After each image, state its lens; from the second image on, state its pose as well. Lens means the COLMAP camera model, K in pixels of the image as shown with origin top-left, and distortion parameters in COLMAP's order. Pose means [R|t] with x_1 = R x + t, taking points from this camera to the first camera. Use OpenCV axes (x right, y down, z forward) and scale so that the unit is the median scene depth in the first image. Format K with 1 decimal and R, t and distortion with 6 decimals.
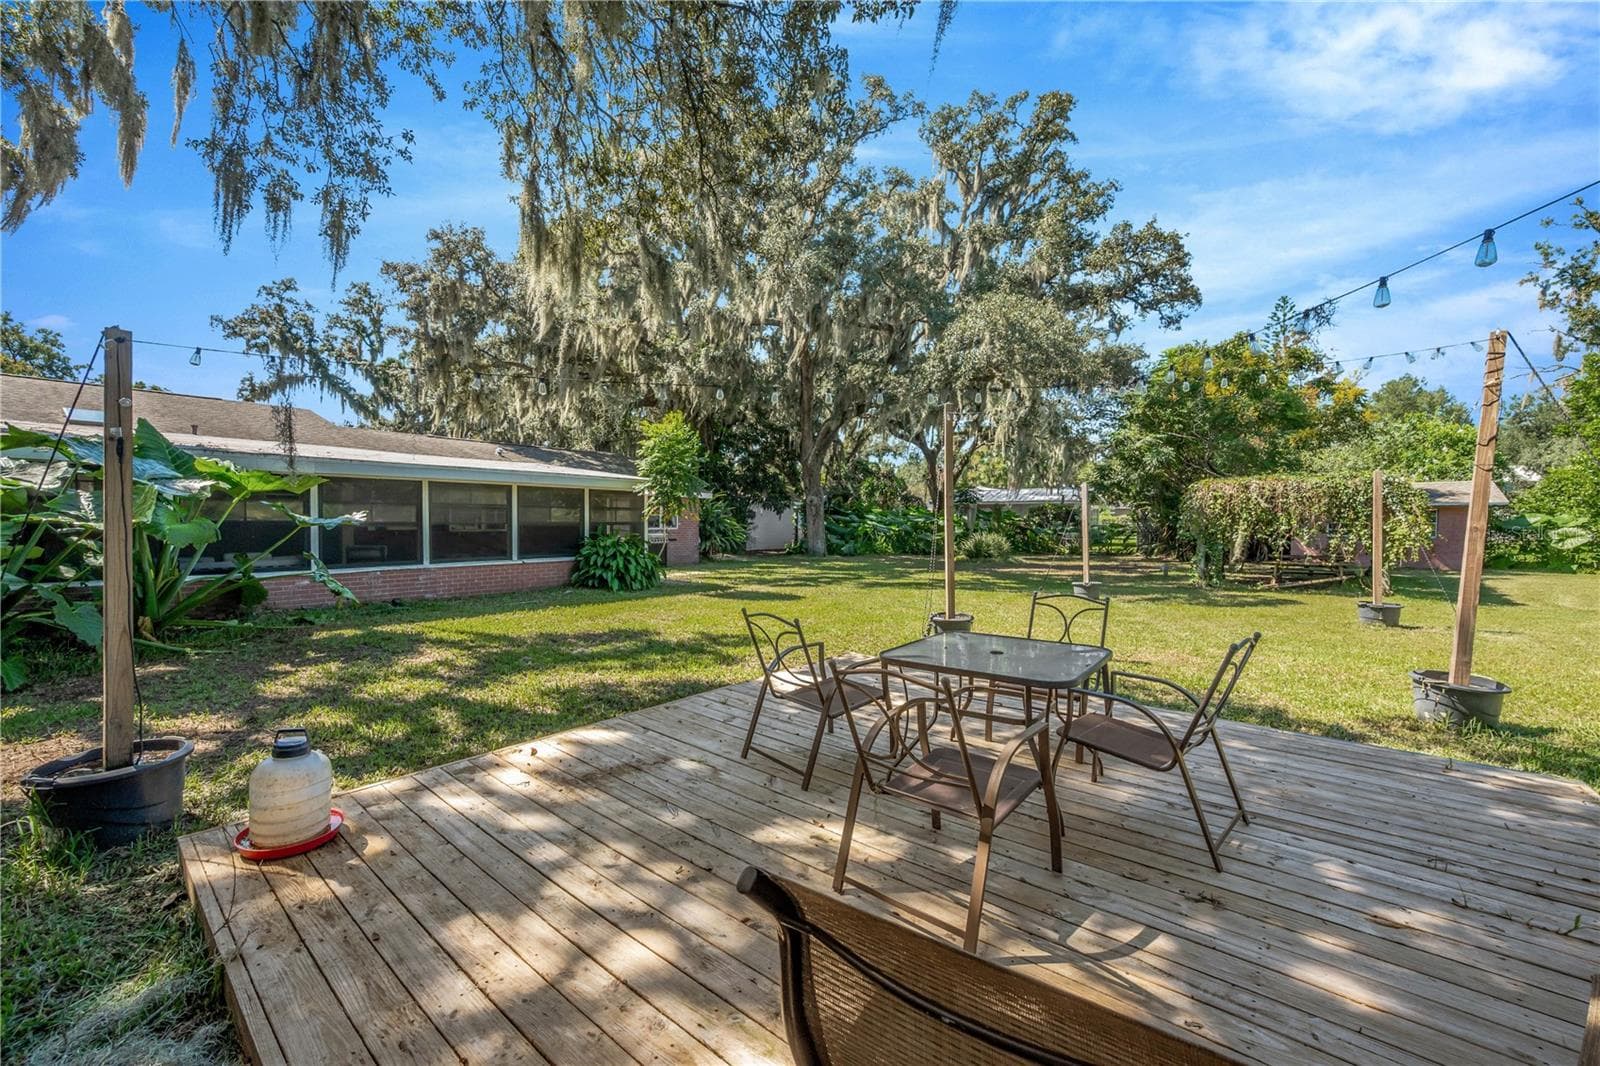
lens RADIAL K [[631.6, 0, 806.1], [0, 631.6, 539.6], [0, 0, 1]] dist [0.000051, -0.000088]
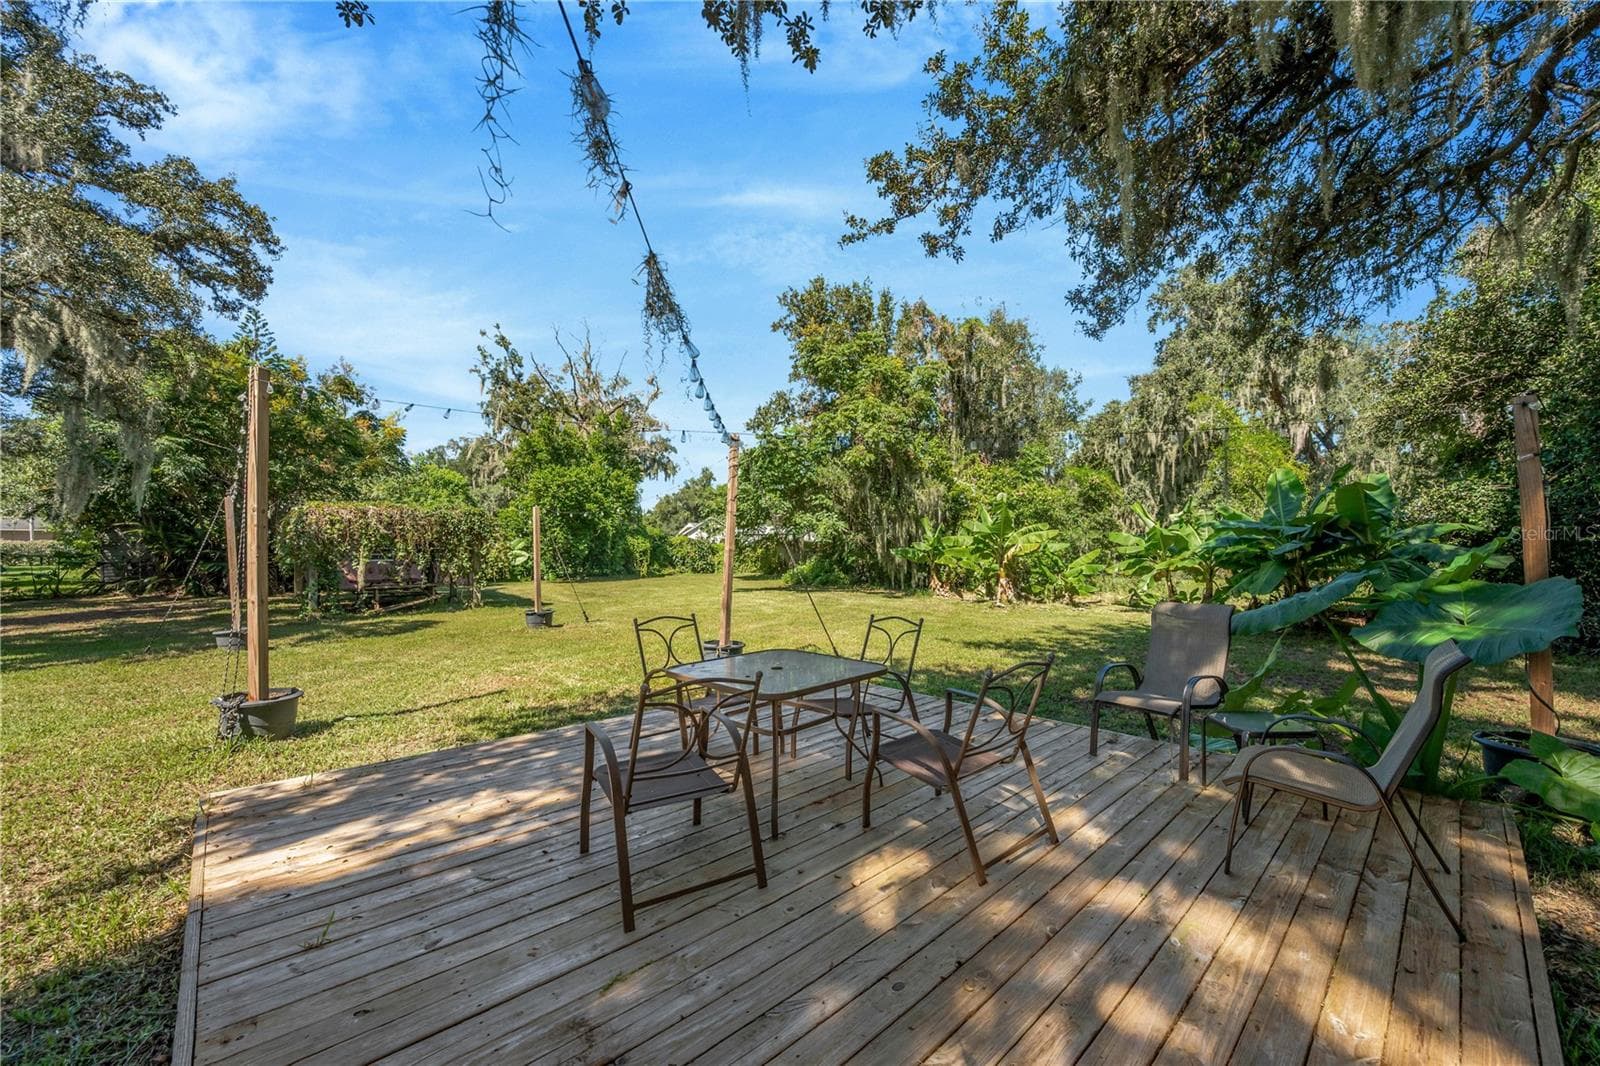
lens RADIAL K [[631.6, 0, 806.1], [0, 631.6, 539.6], [0, 0, 1]] dist [0.000051, -0.000088]
pose [[0.121599, 0.007040, 0.992554, -0.198487], [0.035226, 0.999314, -0.011404, -0.006064], [-0.991954, 0.036351, 0.121268, 0.213827]]
